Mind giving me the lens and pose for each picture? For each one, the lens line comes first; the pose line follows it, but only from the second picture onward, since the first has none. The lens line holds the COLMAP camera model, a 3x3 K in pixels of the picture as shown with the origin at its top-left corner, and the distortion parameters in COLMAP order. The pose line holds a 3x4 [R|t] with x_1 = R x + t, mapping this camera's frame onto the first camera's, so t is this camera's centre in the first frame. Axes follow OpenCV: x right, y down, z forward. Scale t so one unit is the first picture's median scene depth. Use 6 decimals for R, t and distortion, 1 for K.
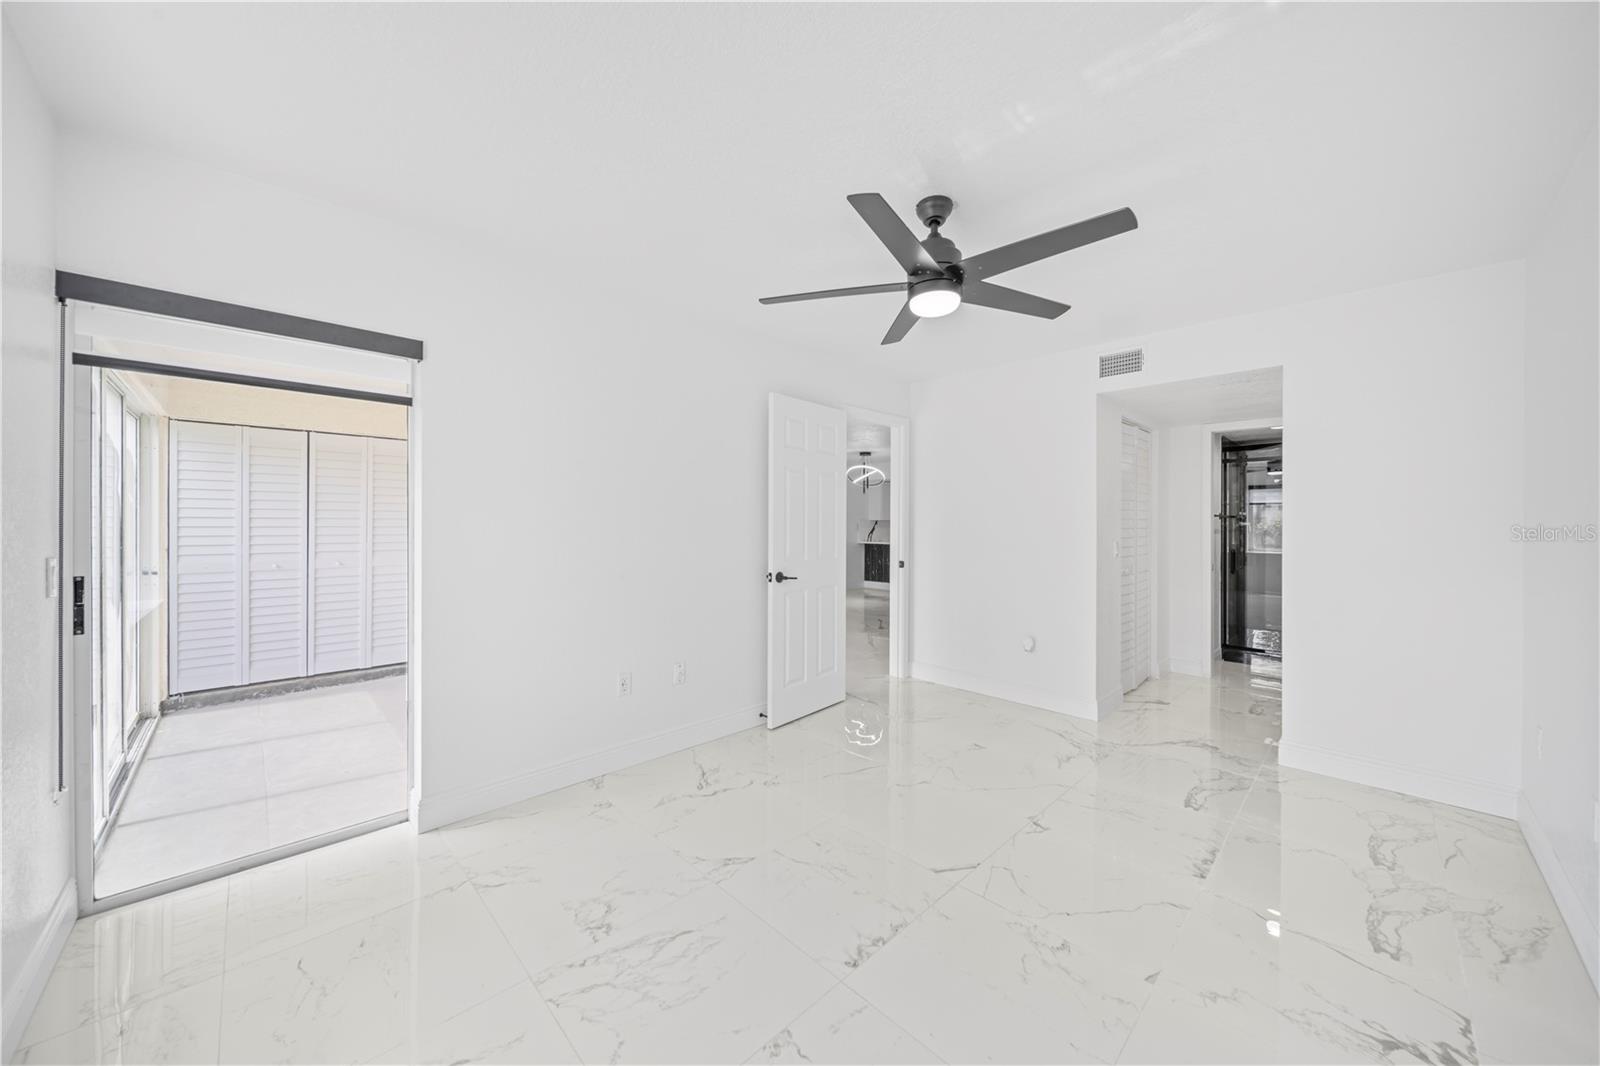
lens RADIAL K [[564.1, 0, 809.5], [0, 564.1, 531.6], [0, 0, 1]] dist [-0.001409, -0.001430]
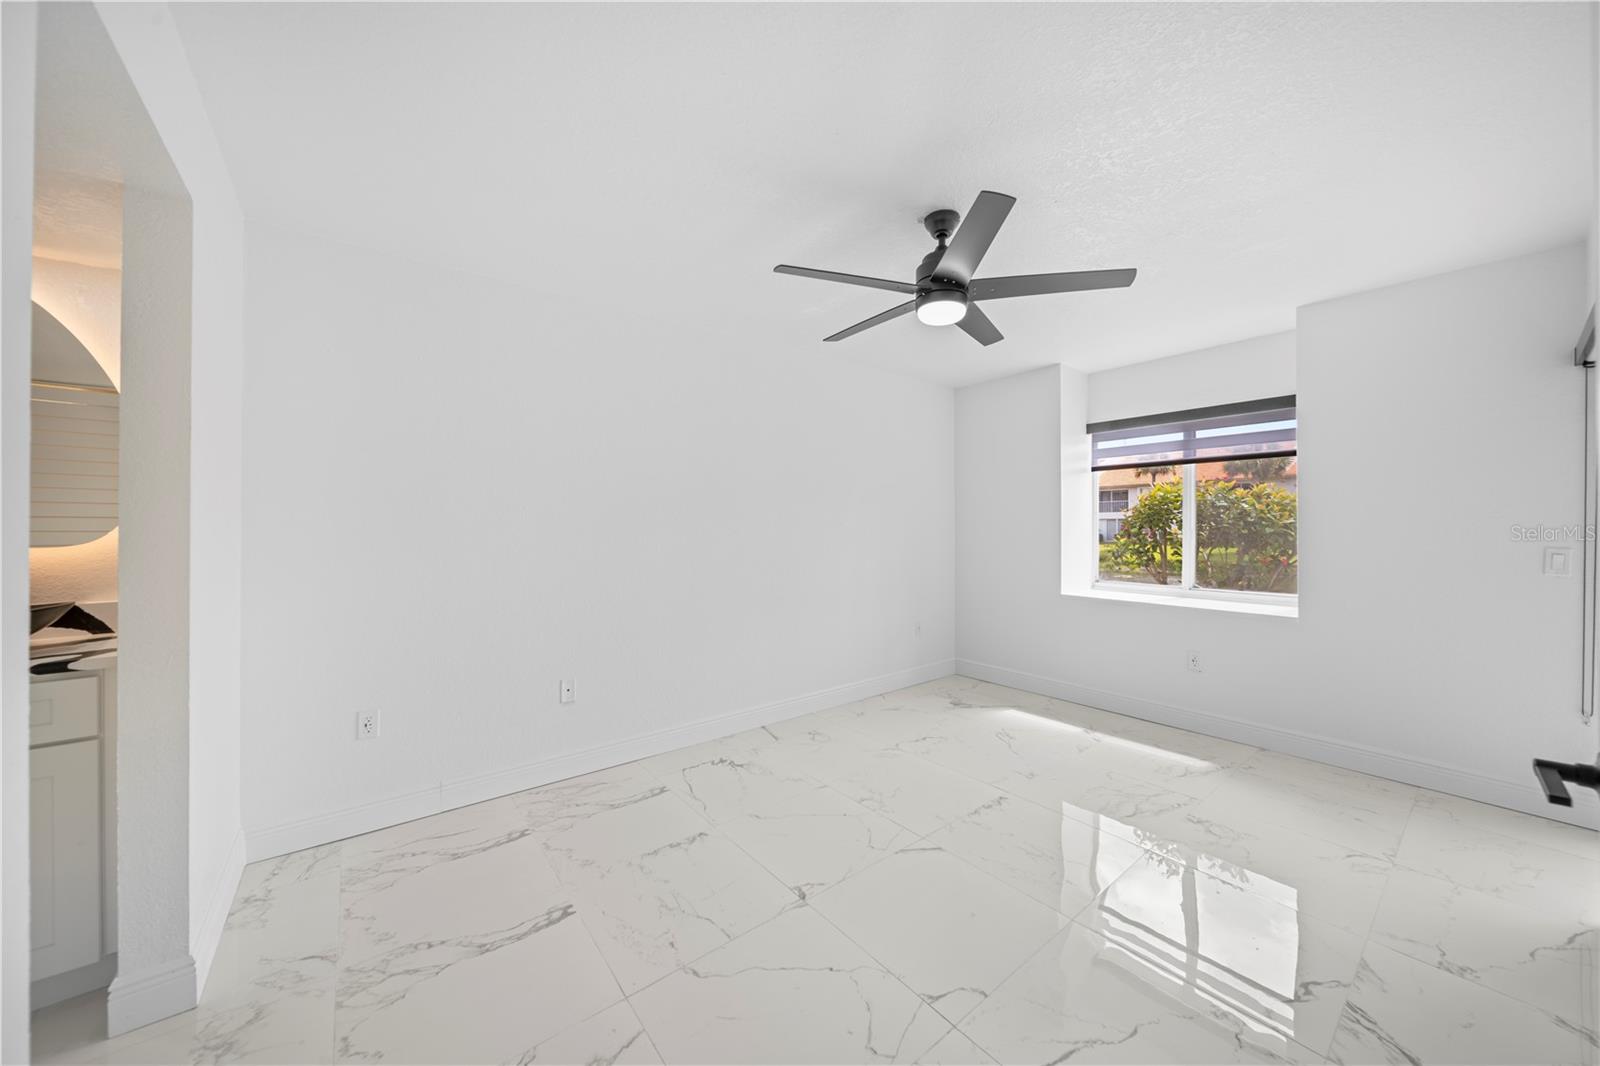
lens RADIAL K [[564.1, 0, 809.5], [0, 564.1, 531.6], [0, 0, 1]] dist [-0.001409, -0.001430]
pose [[-0.994417, -0.003351, 0.105469, 0.330854], [-0.000777, 0.999701, 0.024432, -0.022388], [-0.105519, 0.024214, -0.994122, 1.909019]]
